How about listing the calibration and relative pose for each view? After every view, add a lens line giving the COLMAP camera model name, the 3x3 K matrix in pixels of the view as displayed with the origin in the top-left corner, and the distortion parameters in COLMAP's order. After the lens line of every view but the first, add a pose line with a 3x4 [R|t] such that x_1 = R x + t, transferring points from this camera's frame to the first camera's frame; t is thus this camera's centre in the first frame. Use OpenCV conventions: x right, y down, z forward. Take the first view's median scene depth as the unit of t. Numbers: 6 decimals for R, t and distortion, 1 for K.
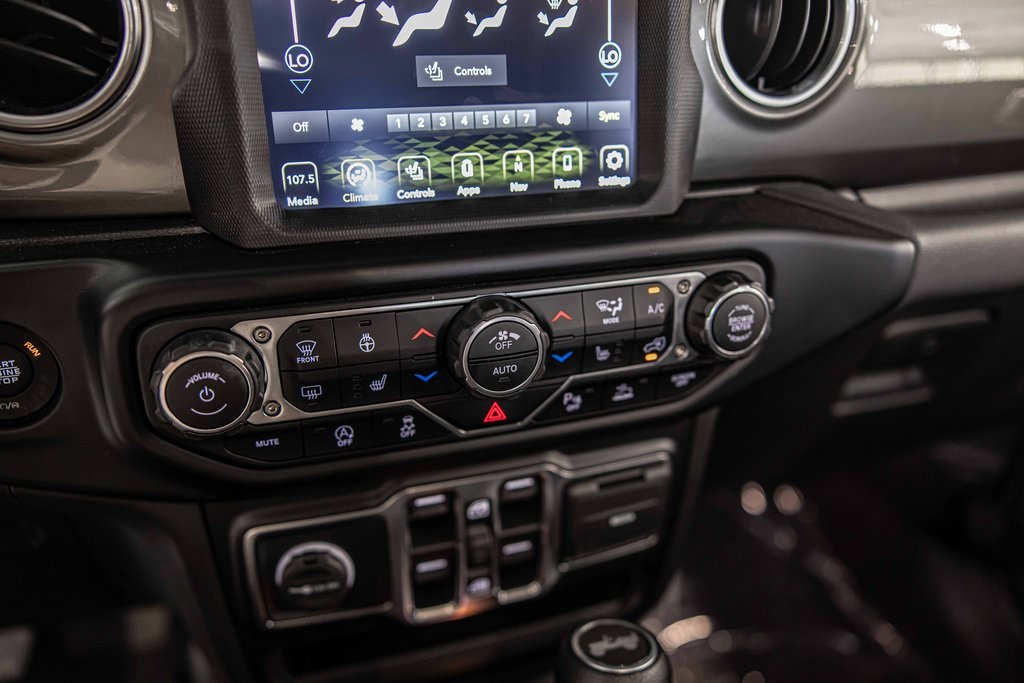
lens RADIAL K [[777.7, 0, 518.9], [0, 777.7, 341.7], [0, 0, 1]] dist [-0.001378, -0.007750]
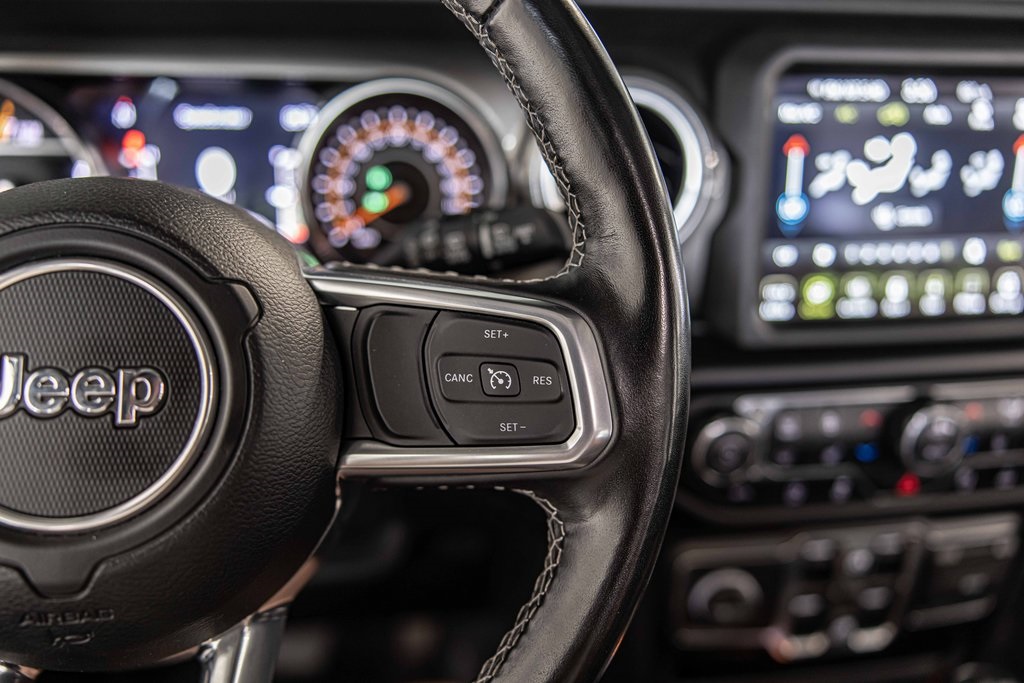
lens RADIAL K [[772.8, 0, 516.1], [0, 772.8, 340.6], [0, 0, 1]] dist [0.022011, -0.001798]
pose [[0.989241, 0.066740, -0.130181, -0.522680], [-0.074328, 0.995753, -0.054322, -0.026092], [0.126003, 0.063414, 0.990001, -0.341244]]
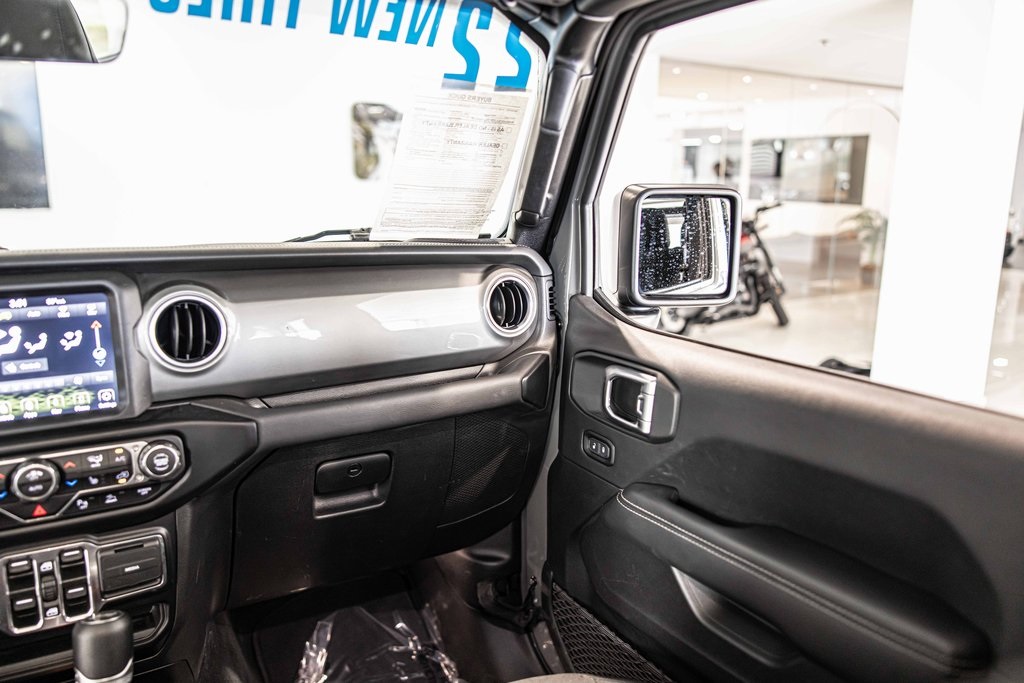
lens RADIAL K [[777.7, 0, 503.3], [0, 777.7, 335.5], [0, 0, 1]] dist [-0.001378, -0.007750]
pose [[0.978565, -0.058020, 0.197597, 0.900162], [0.106250, 0.964171, -0.243074, 0.300919], [-0.176414, 0.258859, 0.949668, -1.560934]]
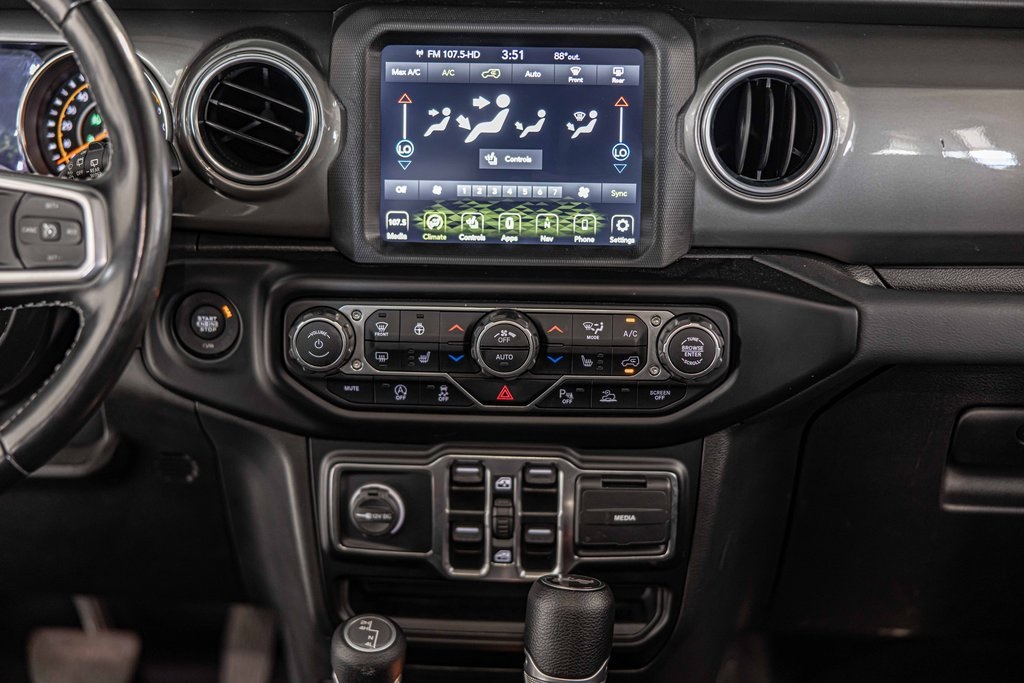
lens RADIAL K [[1660.3, 0, 504.5], [0, 1660.3, 332.2], [0, 0, 1]] dist [-0.007298, 0.000000]
pose [[0.939778, 0.094096, -0.328576, 0.977853], [-0.141758, 0.982078, -0.124209, 0.367898], [0.311000, 0.163307, 0.936274, -1.897014]]
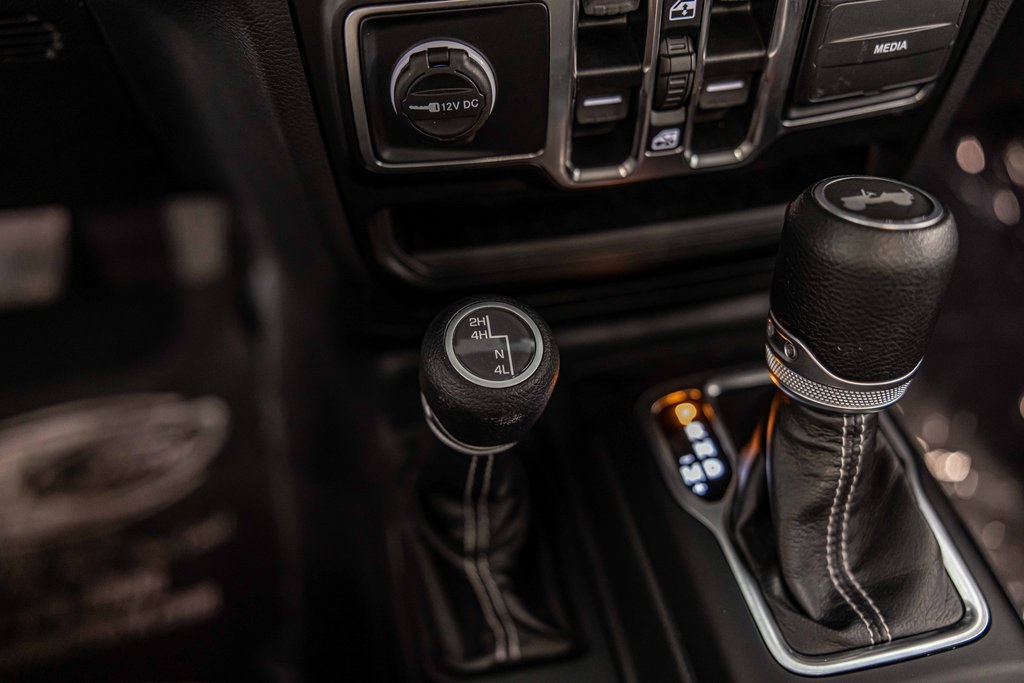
lens RADIAL K [[970.2, 0, 522.5], [0, 970.2, 348.8], [0, 0, 1]] dist [-0.007015, 0.000000]
pose [[0.994800, 0.061212, -0.081400, -0.121011], [-0.029442, 0.937953, 0.345510, 0.244164], [0.097499, -0.341317, 0.934878, 0.132147]]
